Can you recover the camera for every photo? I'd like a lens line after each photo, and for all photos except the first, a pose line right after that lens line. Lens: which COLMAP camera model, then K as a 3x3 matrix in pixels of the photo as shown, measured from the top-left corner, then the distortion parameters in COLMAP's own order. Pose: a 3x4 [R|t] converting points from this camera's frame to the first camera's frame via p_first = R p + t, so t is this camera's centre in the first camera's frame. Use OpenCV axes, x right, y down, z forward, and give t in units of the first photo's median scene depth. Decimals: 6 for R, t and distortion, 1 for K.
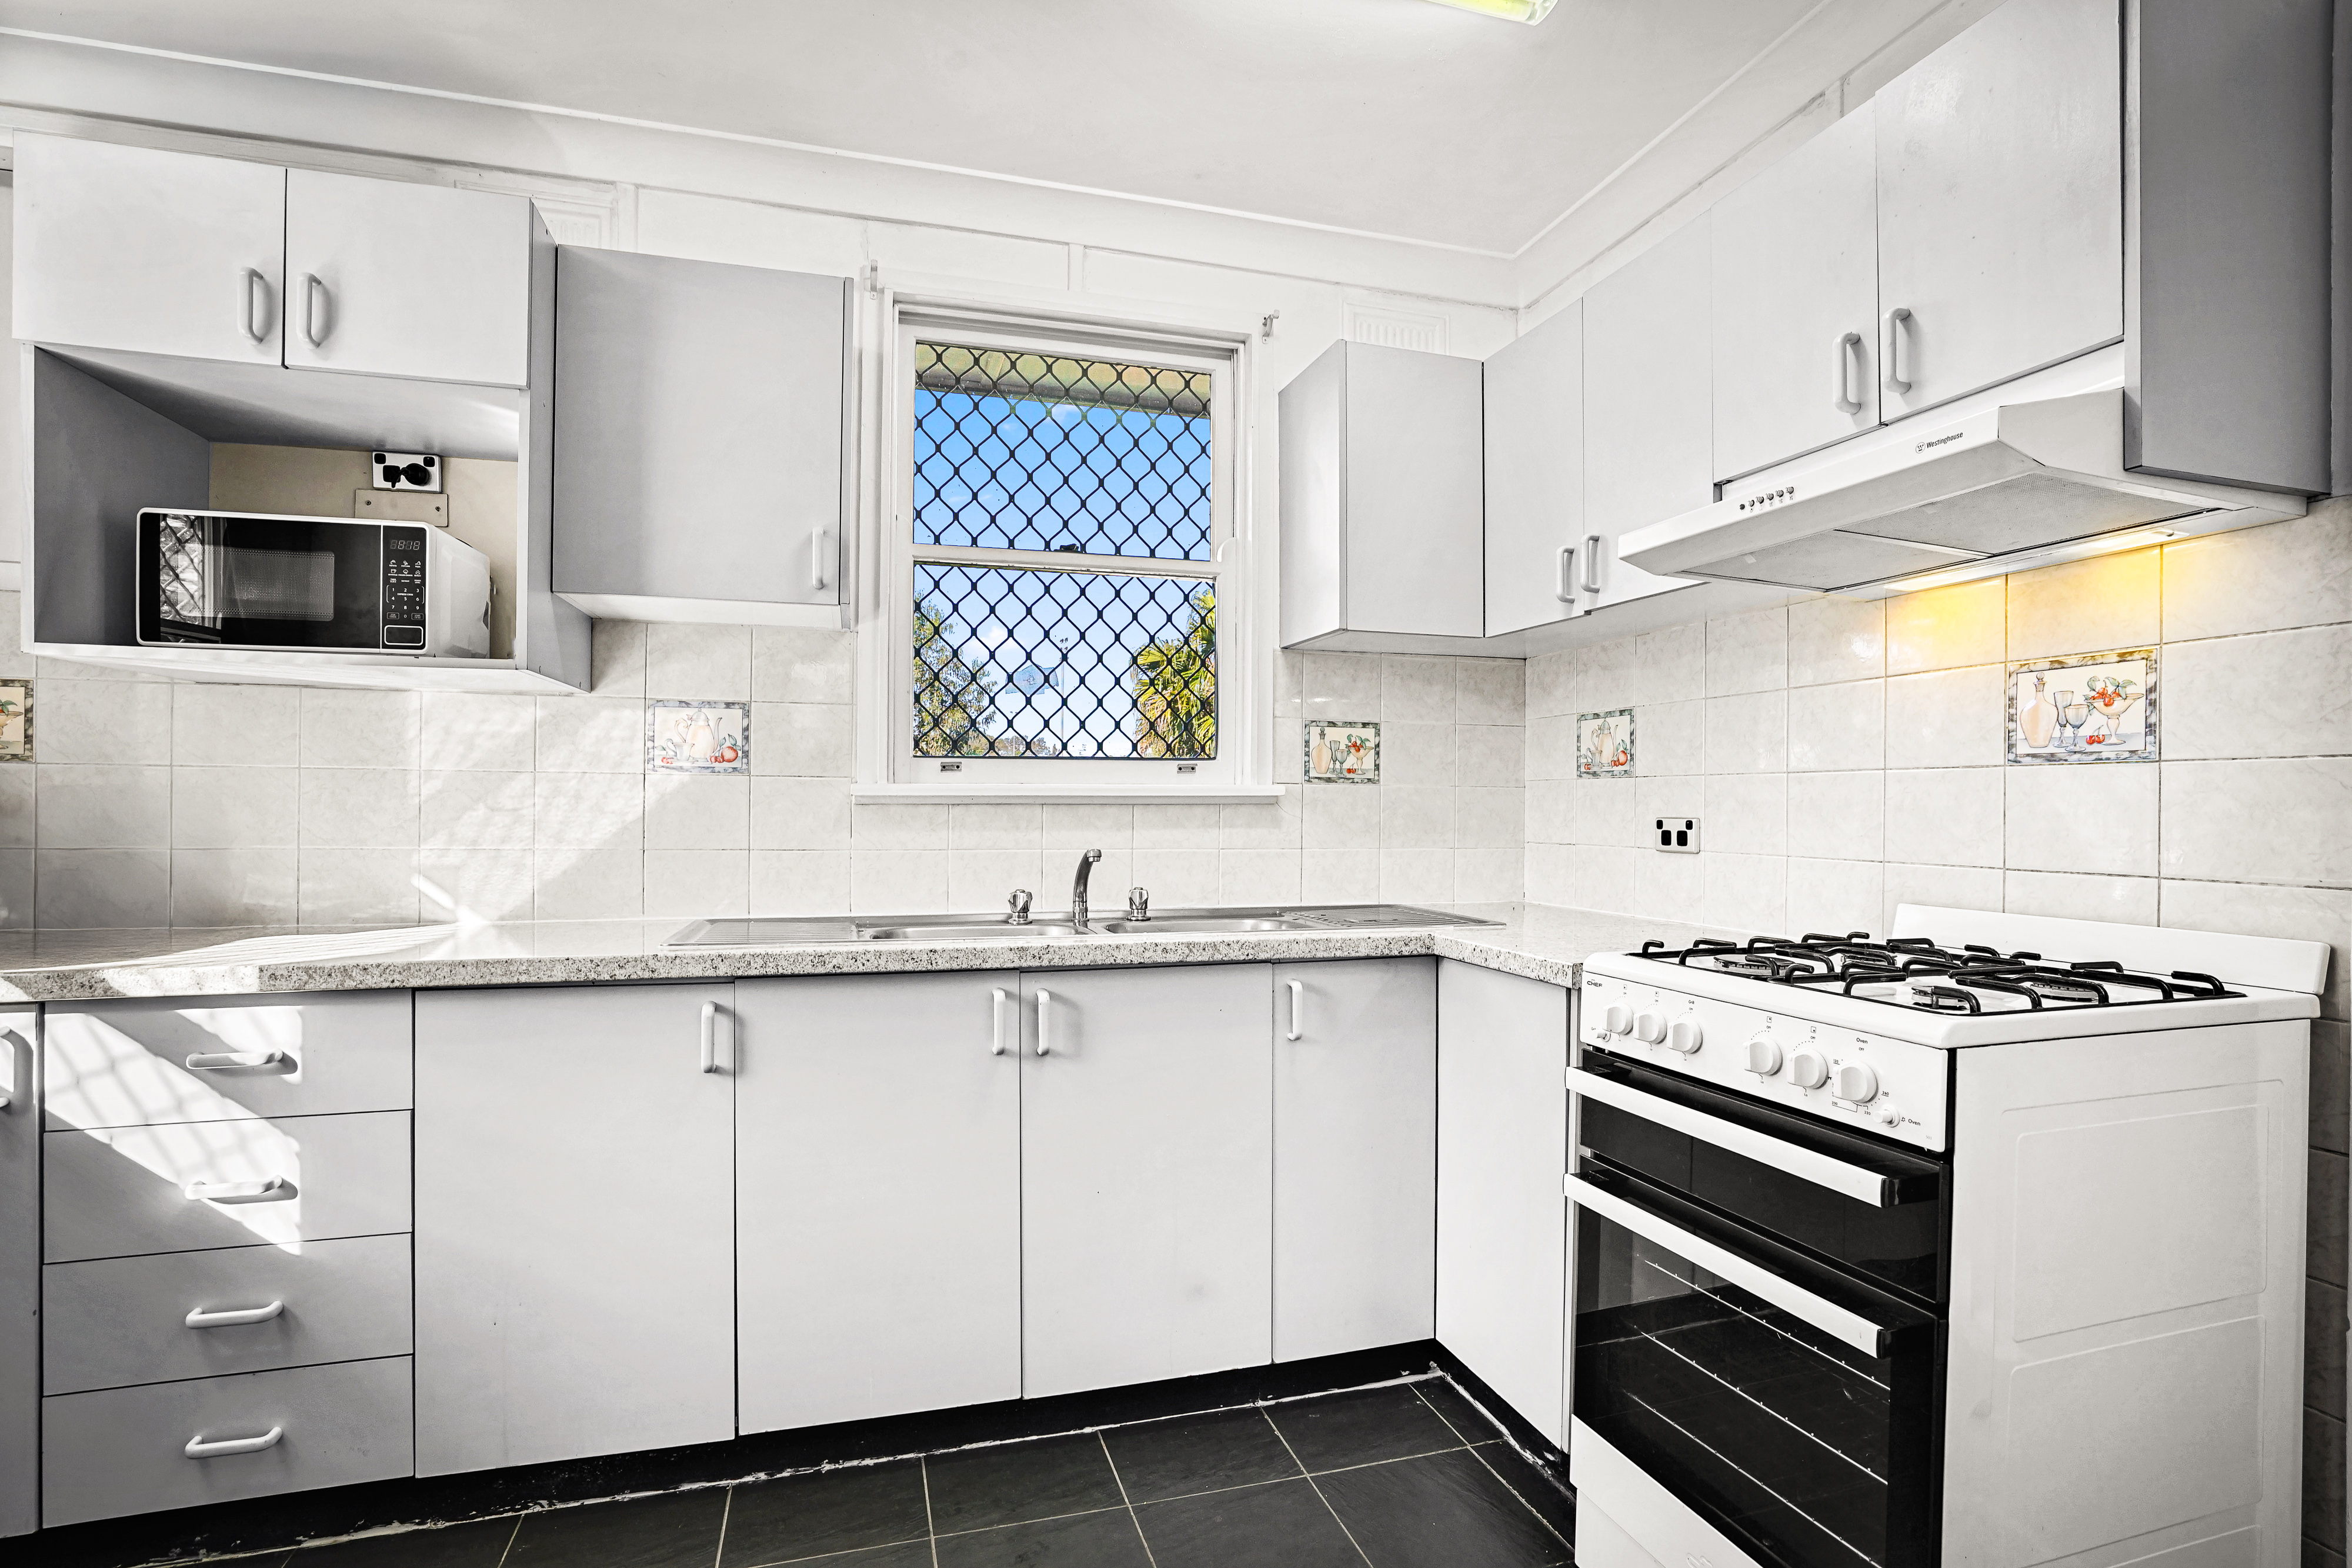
lens RADIAL K [[1144.0, 0, 1171.4], [0, 1144.0, 811.5], [0, 0, 1]] dist [0.001778, 0.000633]
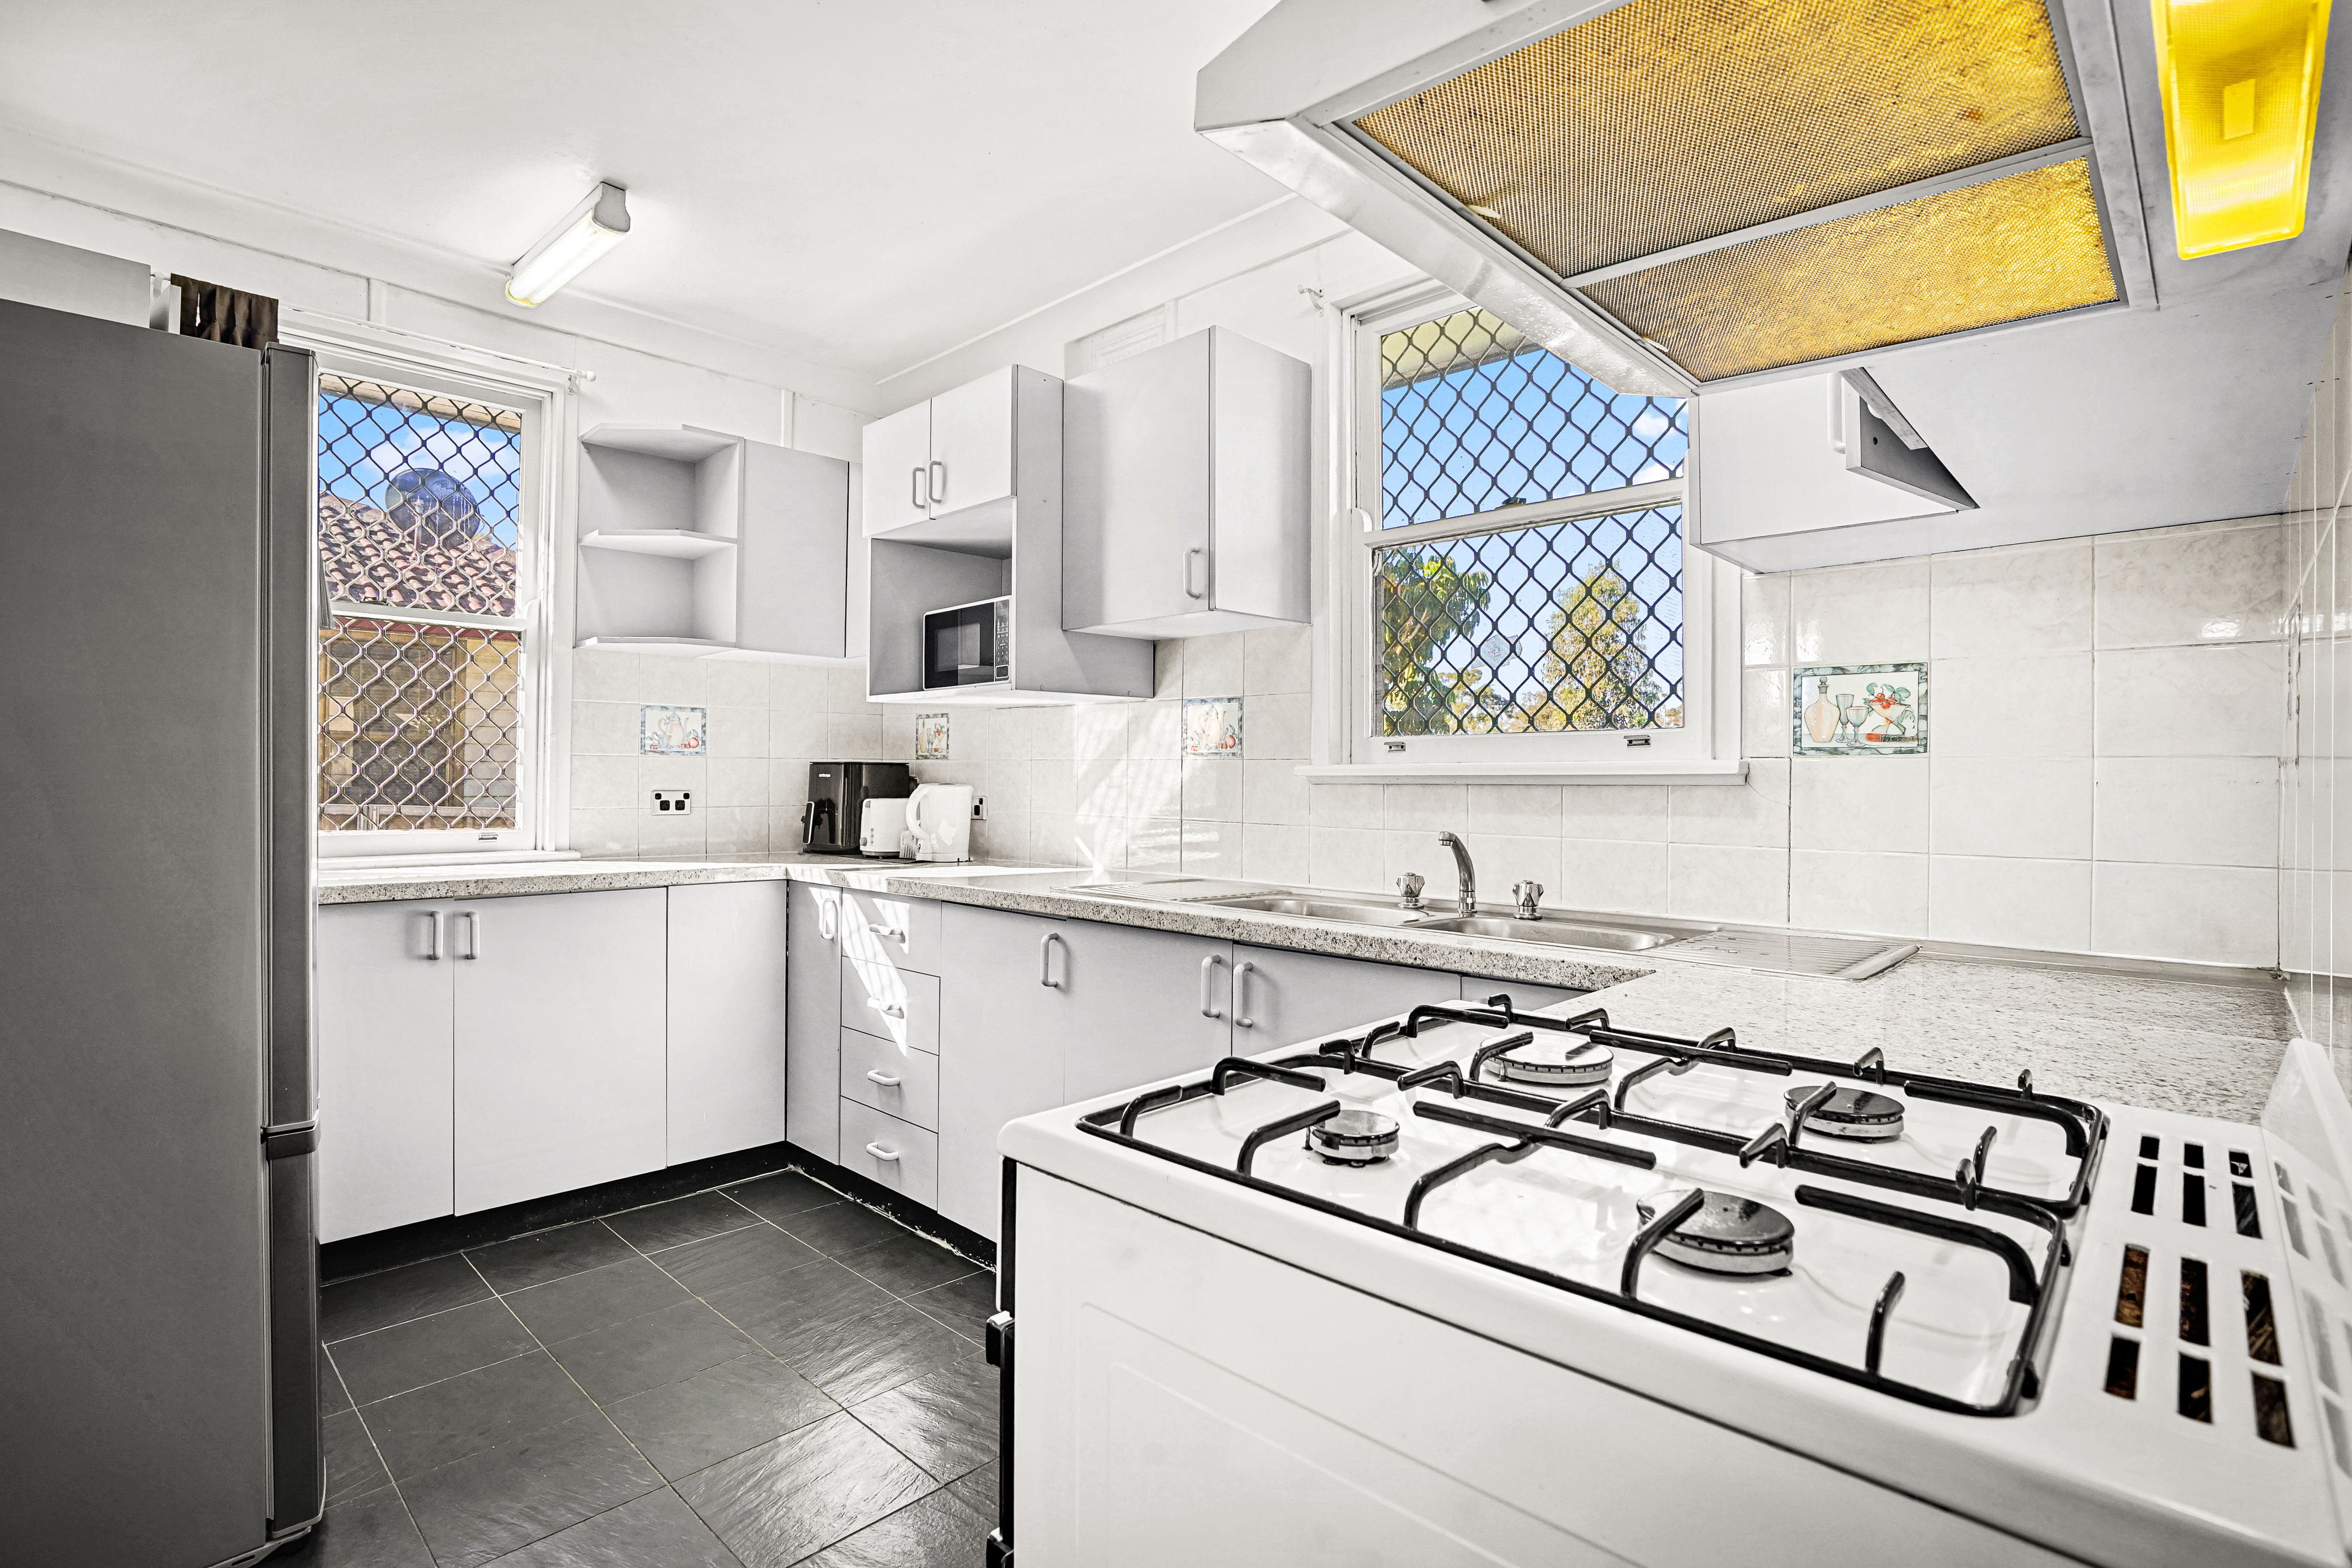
lens RADIAL K [[1126.4, 0, 1176.0], [0, 1126.4, 784.0], [0, 0, 1]] dist [0.001270, 0.000899]
pose [[0.513783, 0.002565, -0.857916, 0.596190], [-0.012416, 0.999913, -0.004446, 0.000345], [0.857830, 0.012936, 0.513771, 0.351461]]
